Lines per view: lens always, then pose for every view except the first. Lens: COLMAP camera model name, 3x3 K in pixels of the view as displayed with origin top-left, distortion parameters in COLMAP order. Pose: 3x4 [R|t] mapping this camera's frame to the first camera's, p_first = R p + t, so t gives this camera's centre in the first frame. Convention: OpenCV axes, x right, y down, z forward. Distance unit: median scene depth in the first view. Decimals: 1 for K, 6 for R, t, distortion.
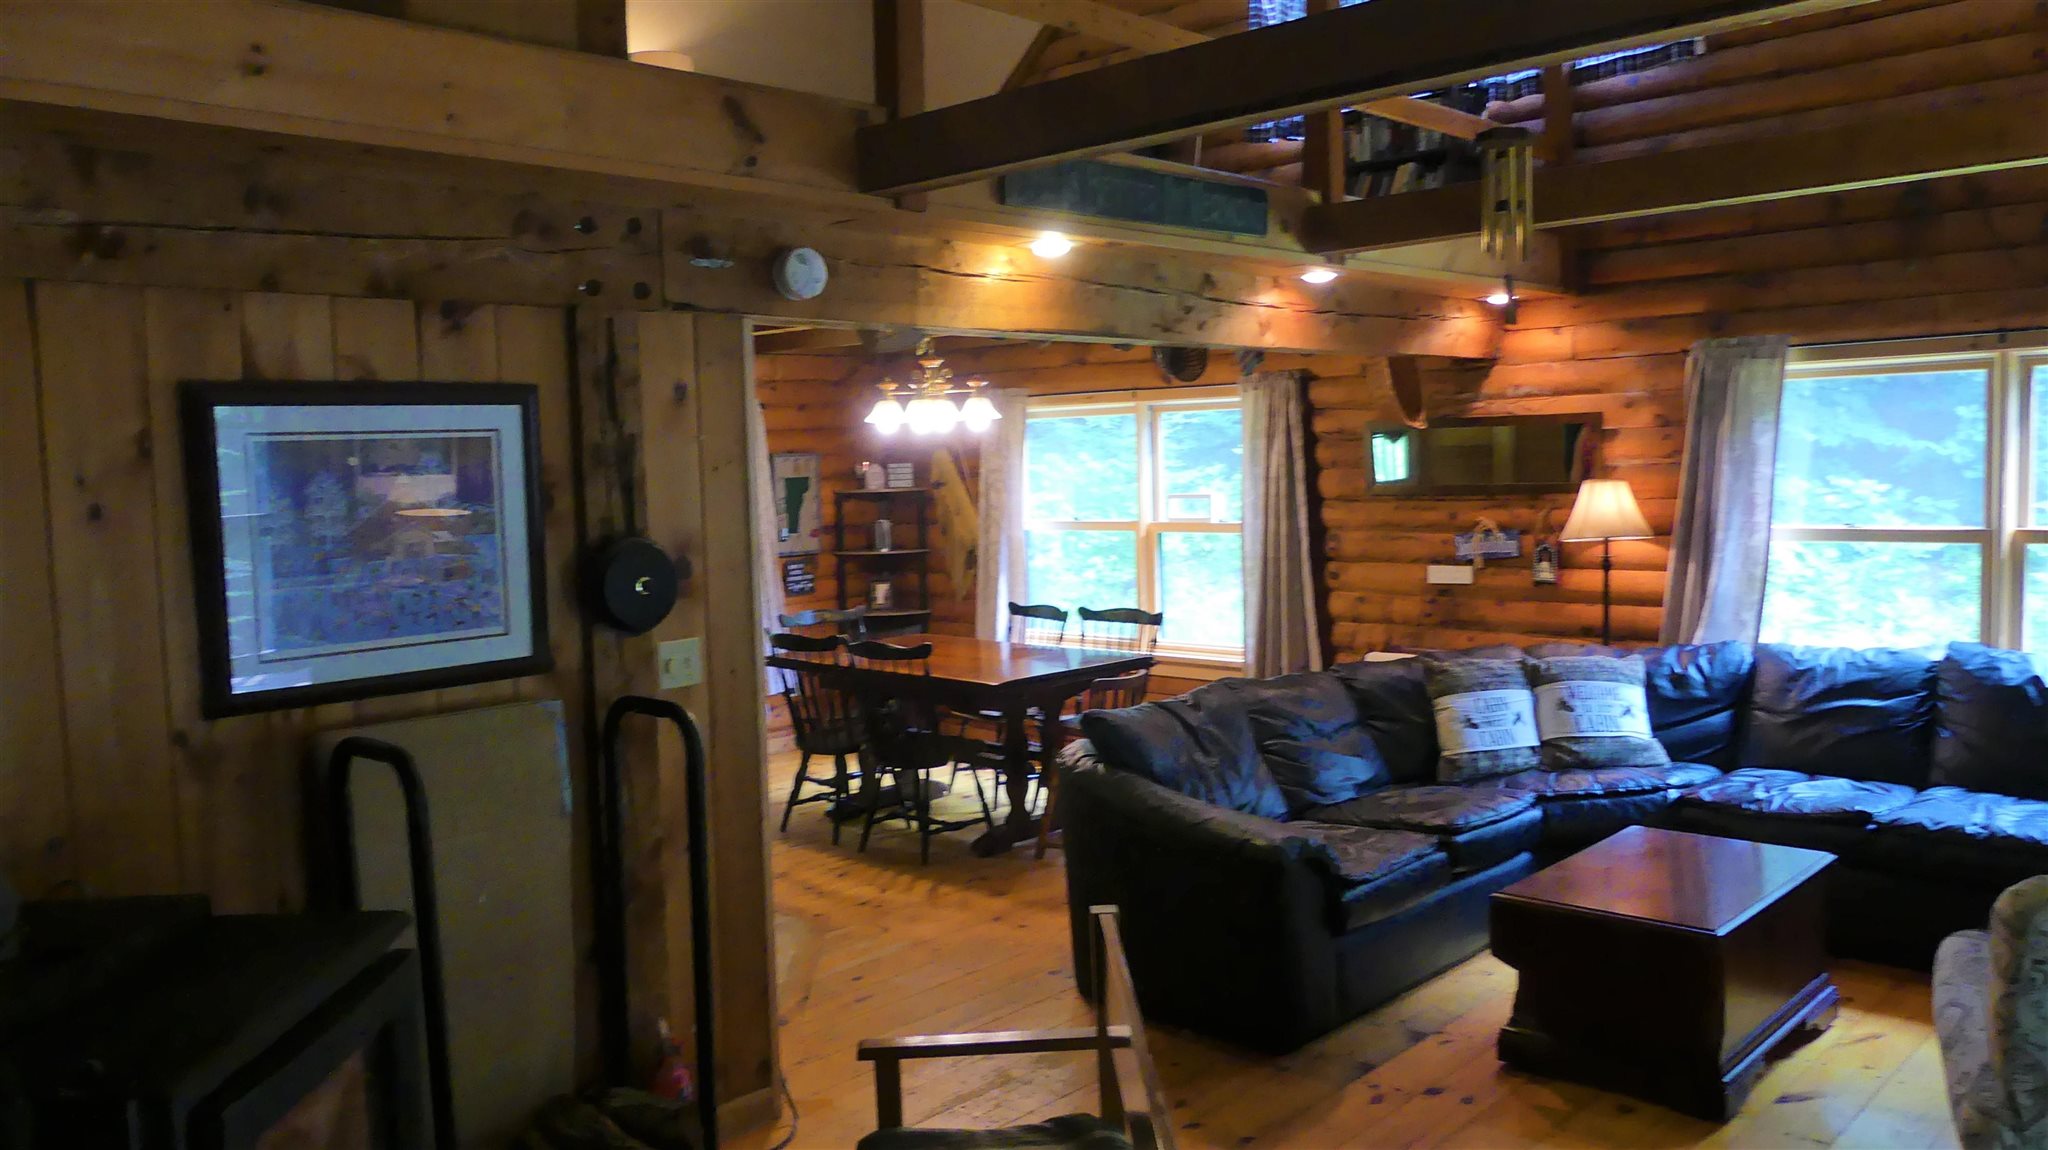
lens RADIAL K [[1535.9, 0, 1018.0], [0, 1535.9, 572.6], [0, 0, 1]] dist [-0.040513, 0.026403]
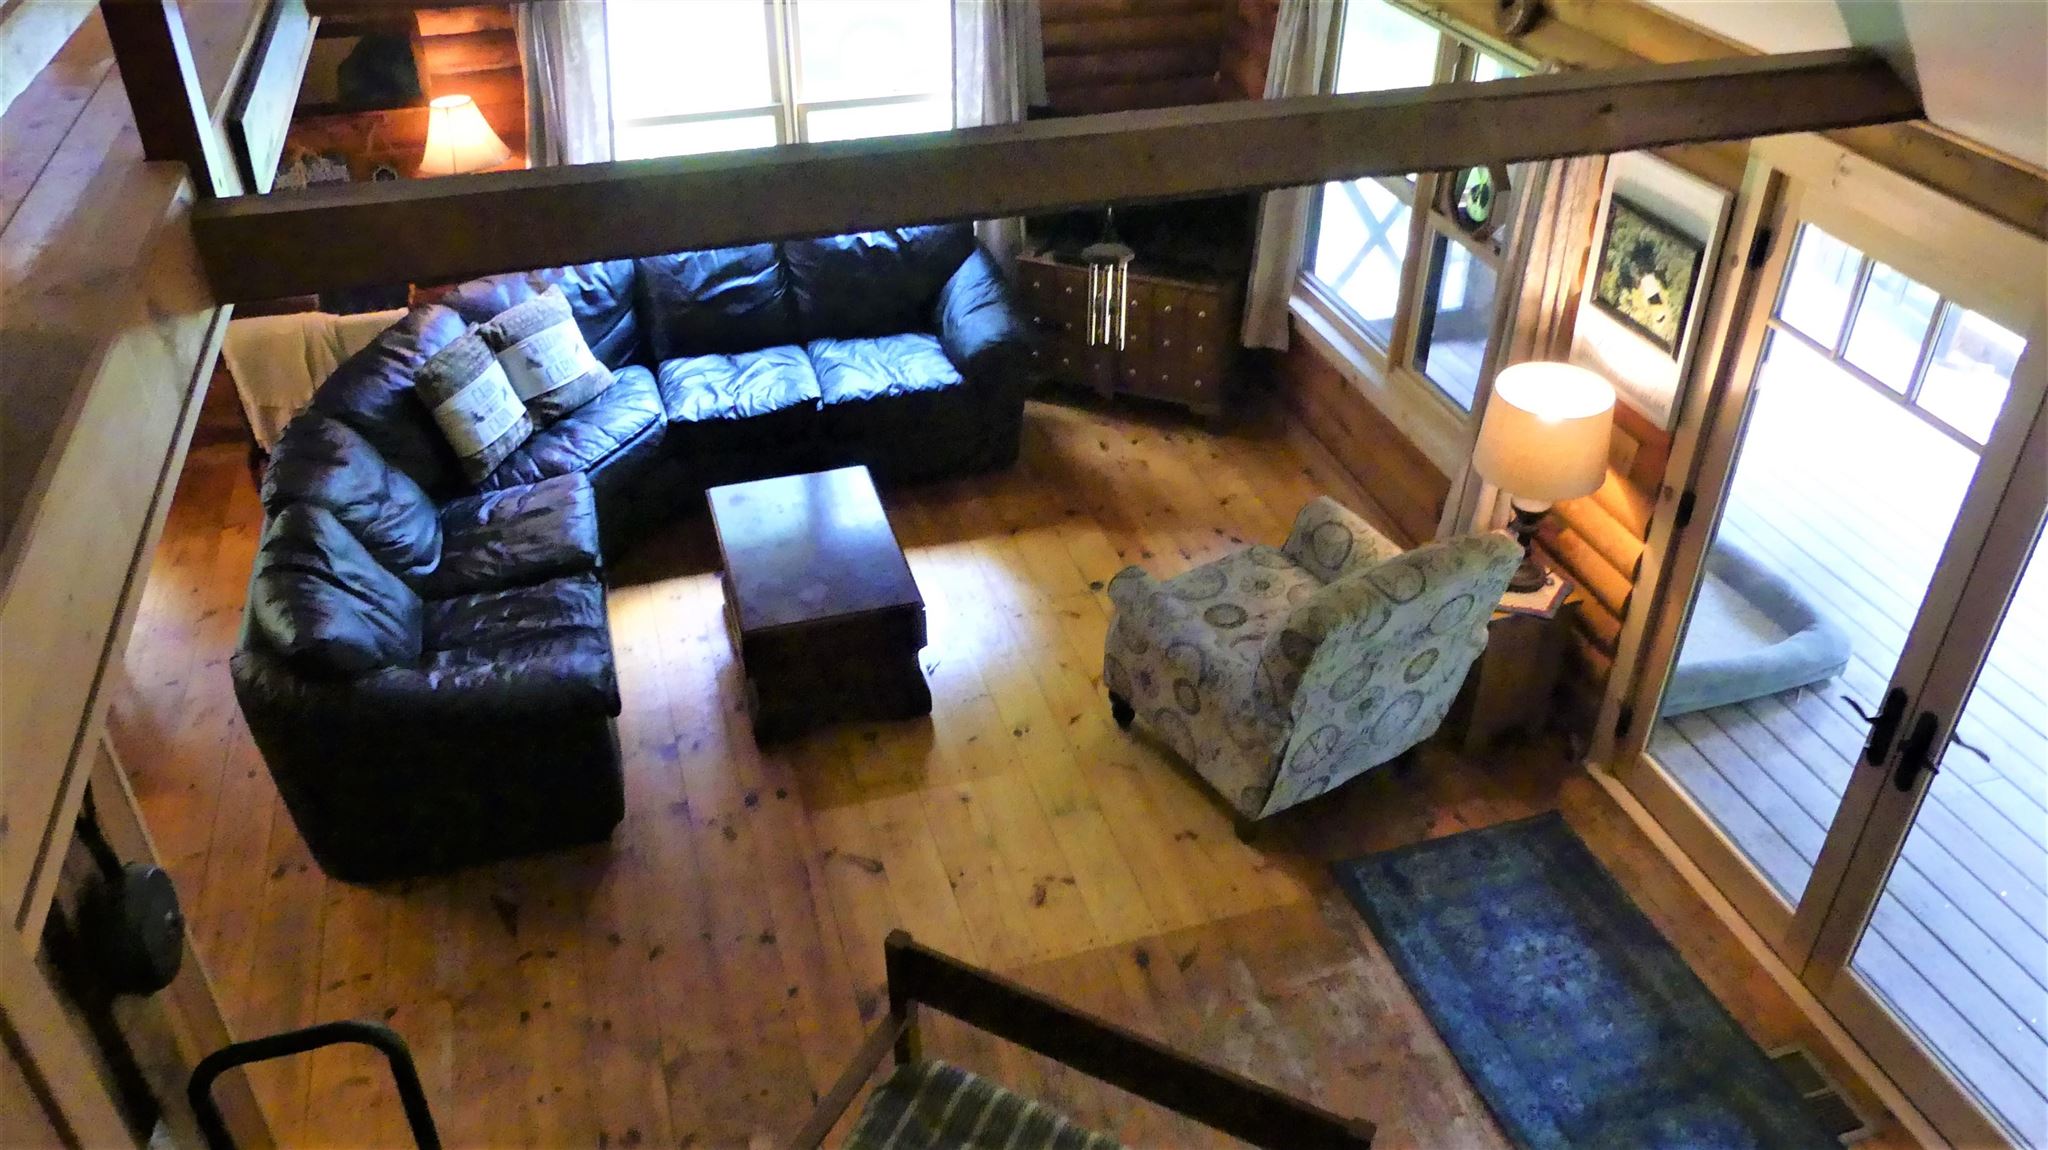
lens RADIAL K [[1535.9, 0, 1024.3], [0, 1535.9, 578.7], [0, 0, 1]] dist [-0.040513, 0.026403]
pose [[0.493108, -0.456021, 0.740870, -0.313742], [0.044455, 0.863702, 0.502038, -0.293337], [-0.868831, -0.214624, 0.446171, 0.215681]]
